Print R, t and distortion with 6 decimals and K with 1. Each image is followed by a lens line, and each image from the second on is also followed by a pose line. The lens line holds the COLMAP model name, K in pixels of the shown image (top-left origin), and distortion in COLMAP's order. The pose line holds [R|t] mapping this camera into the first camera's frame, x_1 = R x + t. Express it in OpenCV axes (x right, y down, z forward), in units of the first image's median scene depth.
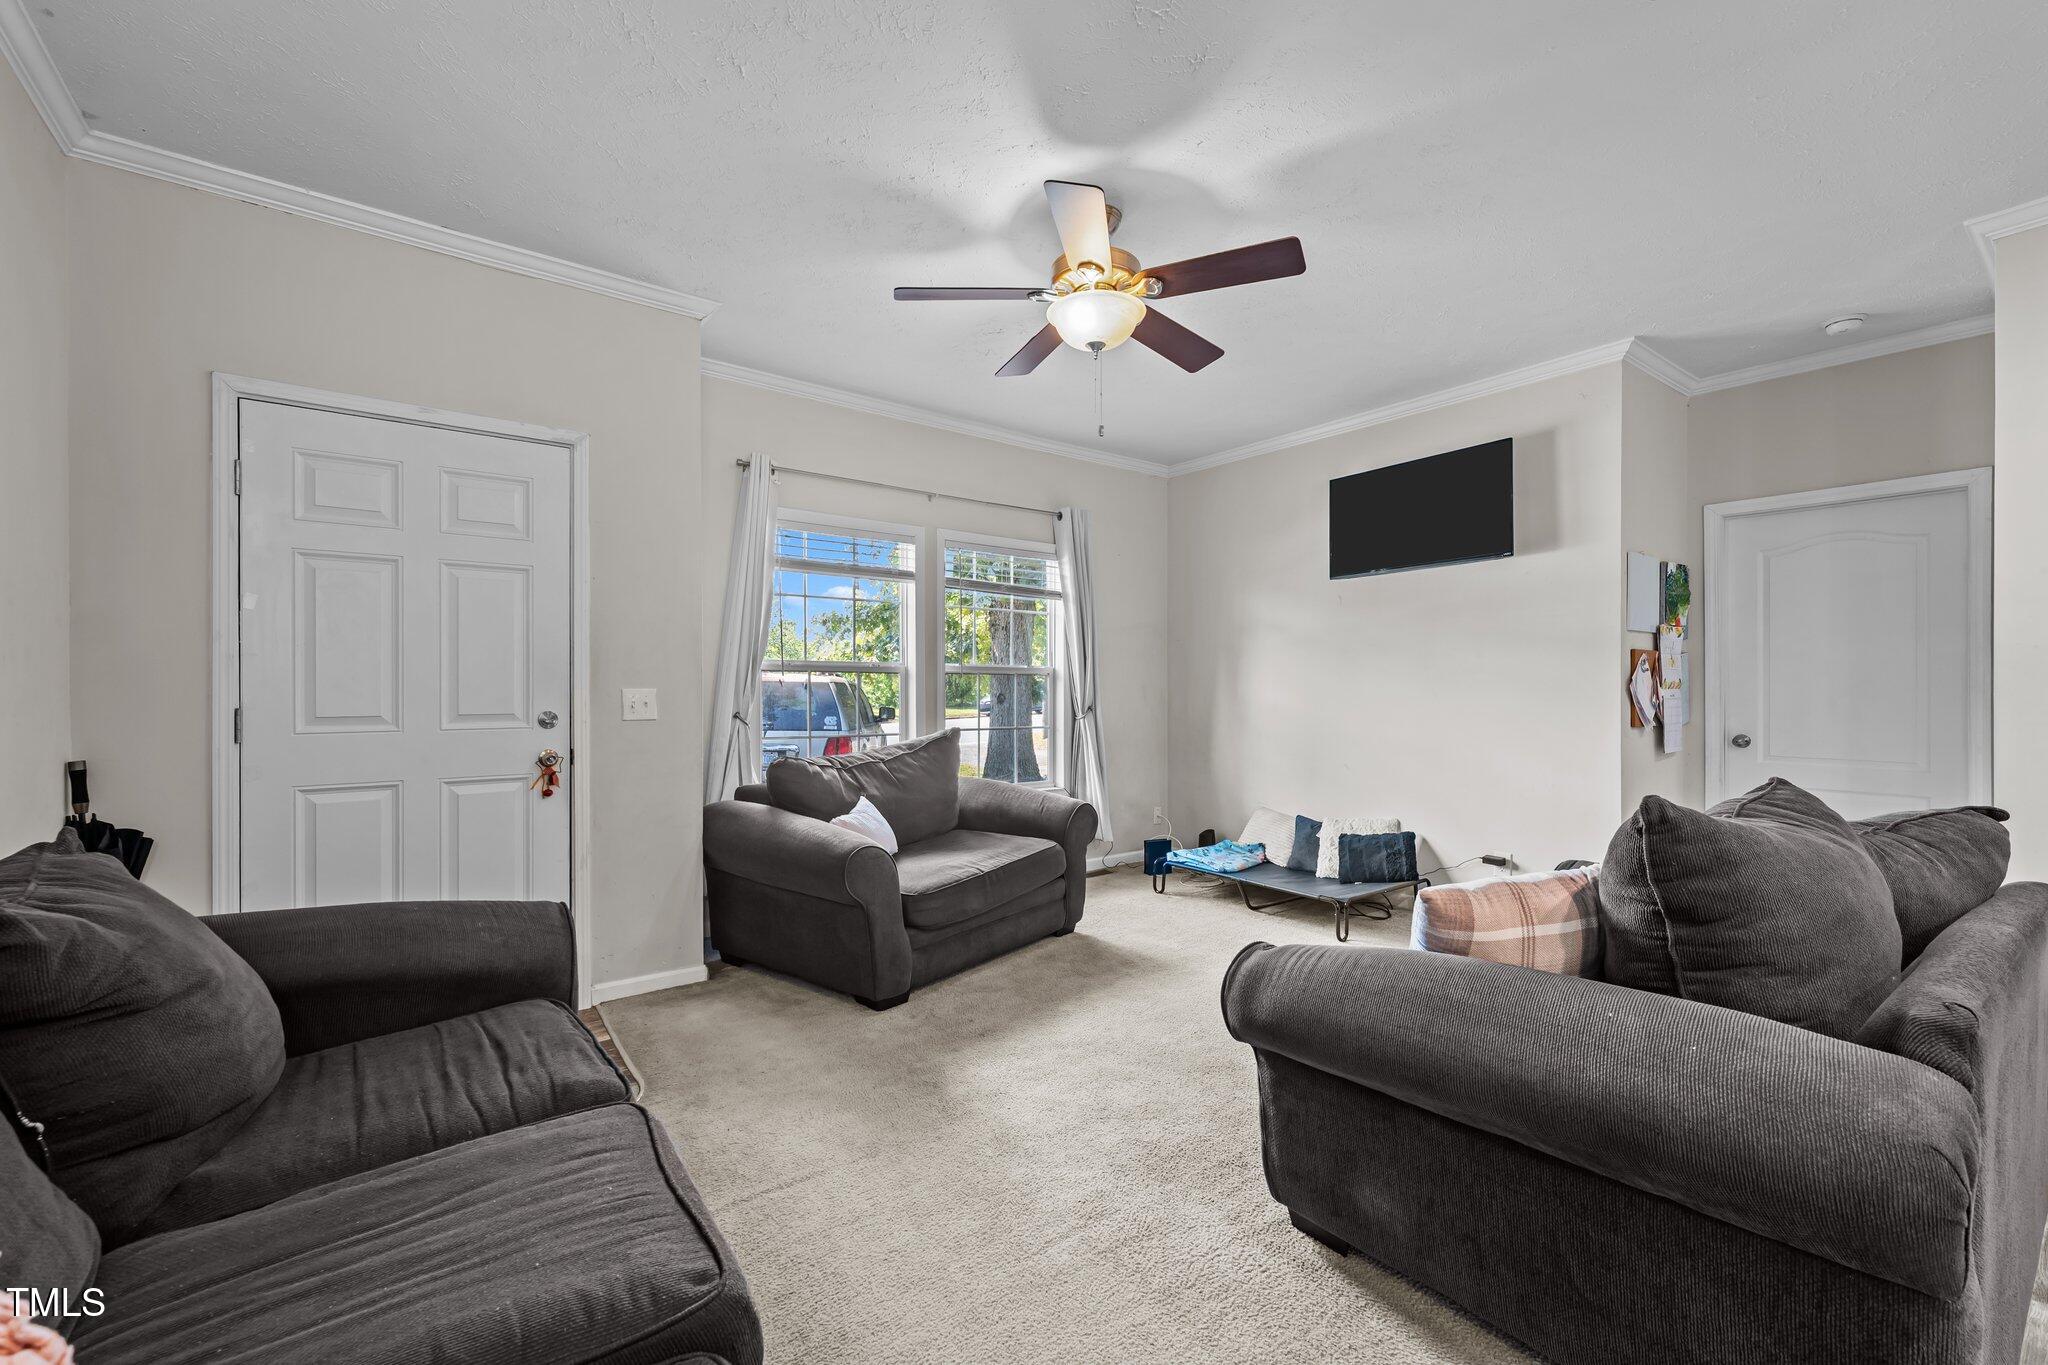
lens RADIAL K [[850.8, 0, 1013.9], [0, 850.8, 681.4], [0, 0, 1]] dist [0.000570, -0.000034]
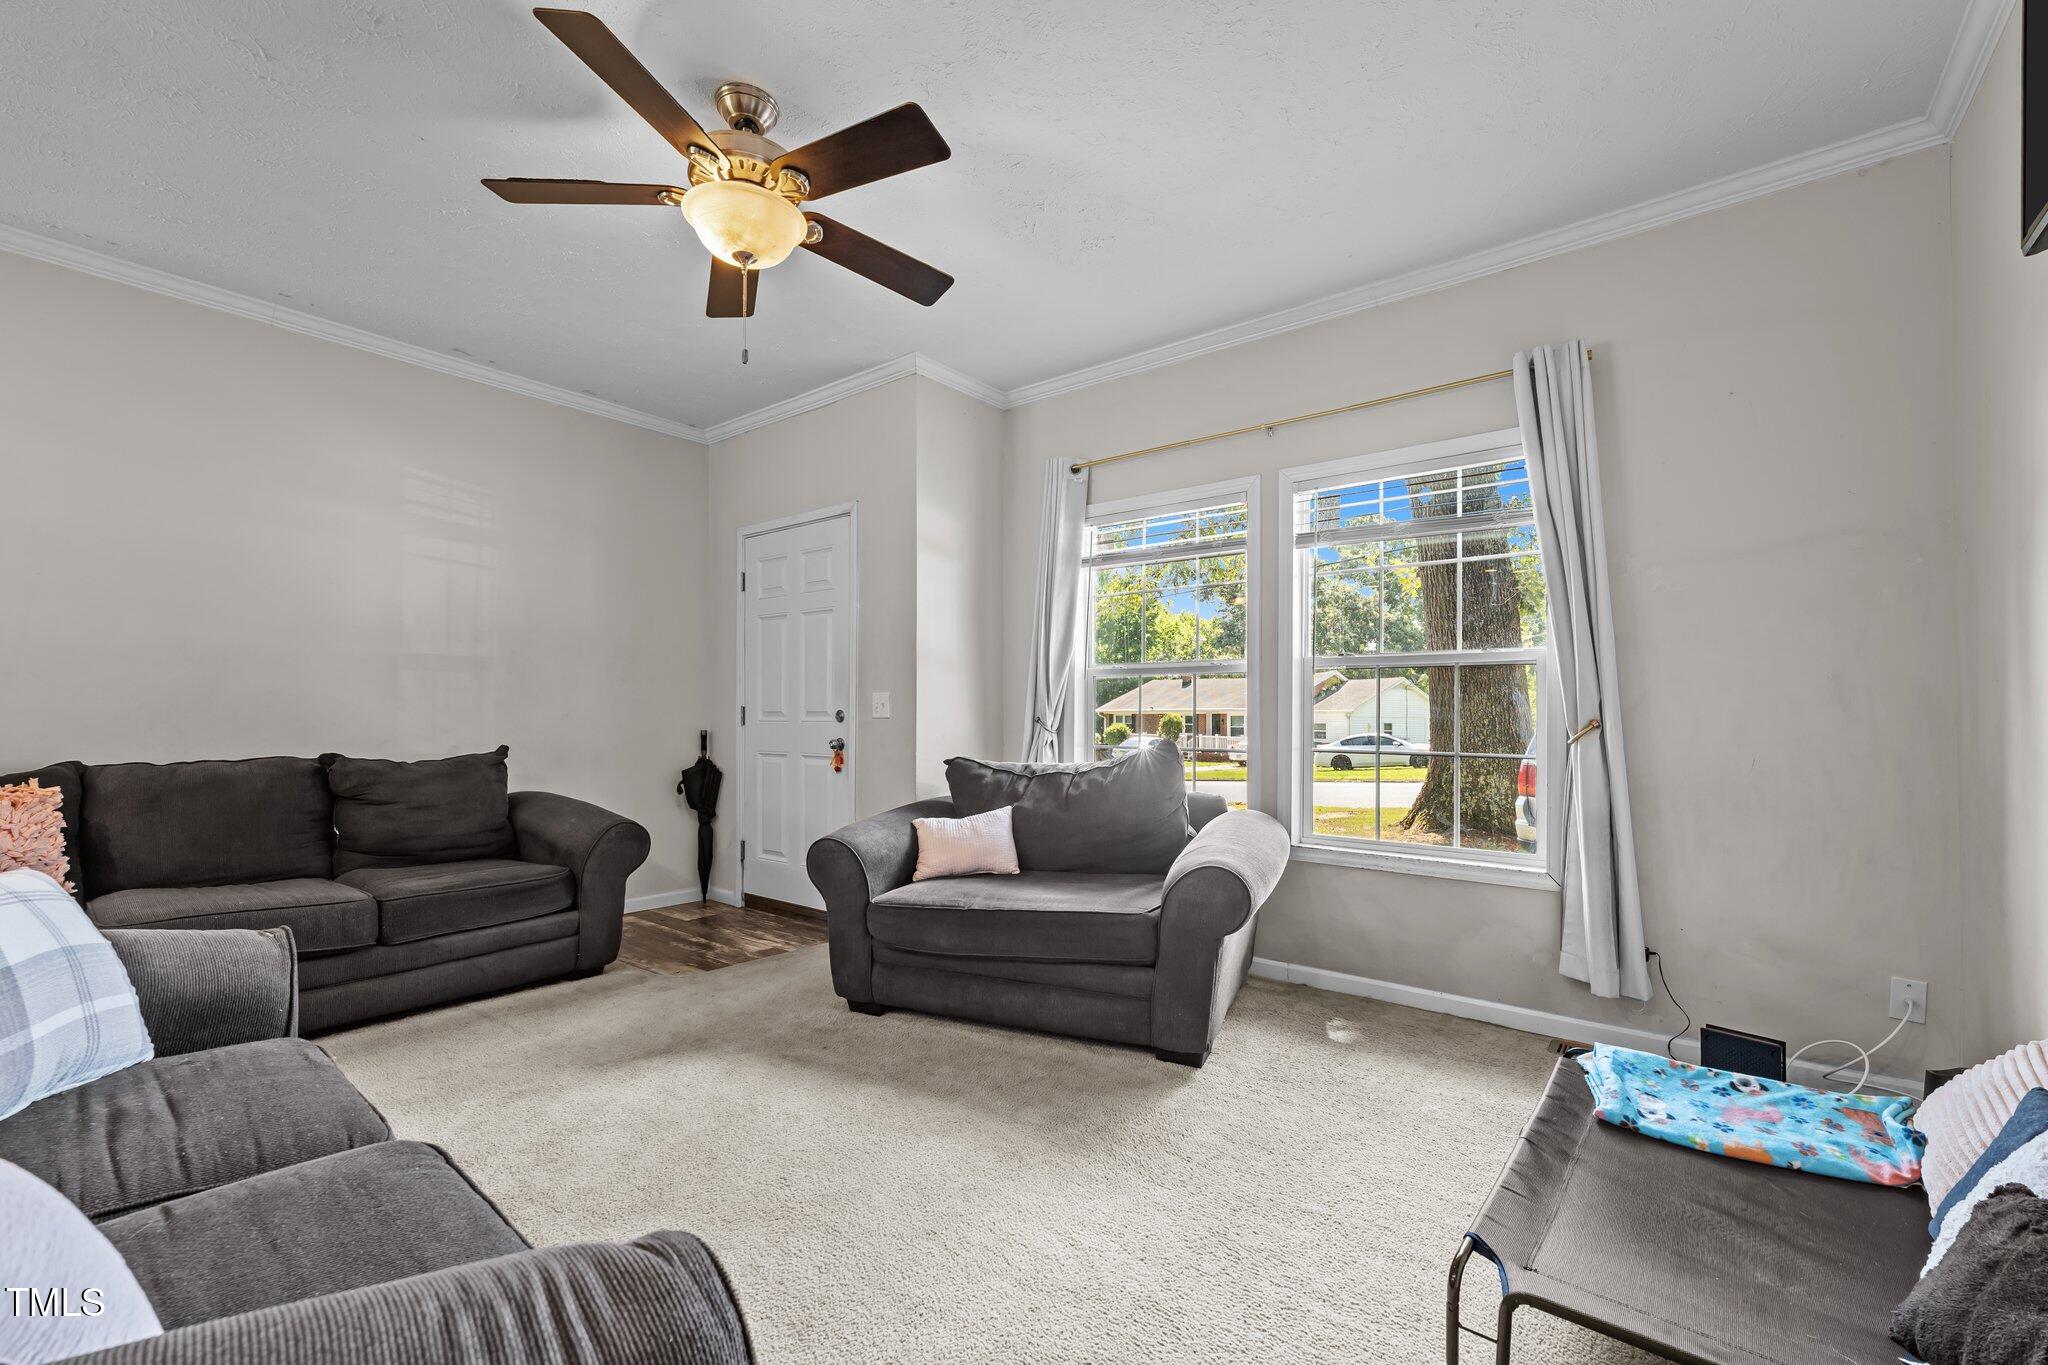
lens RADIAL K [[833.4, 0, 1022.6], [0, 833.4, 705.6], [0, 0, 1]] dist [0.000798, -0.000407]
pose [[0.257008, -0.015002, -0.966293, 0.830160], [0.000843, 0.999883, -0.015299, 0.049079], [0.966409, 0.003118, 0.256990, 0.939200]]
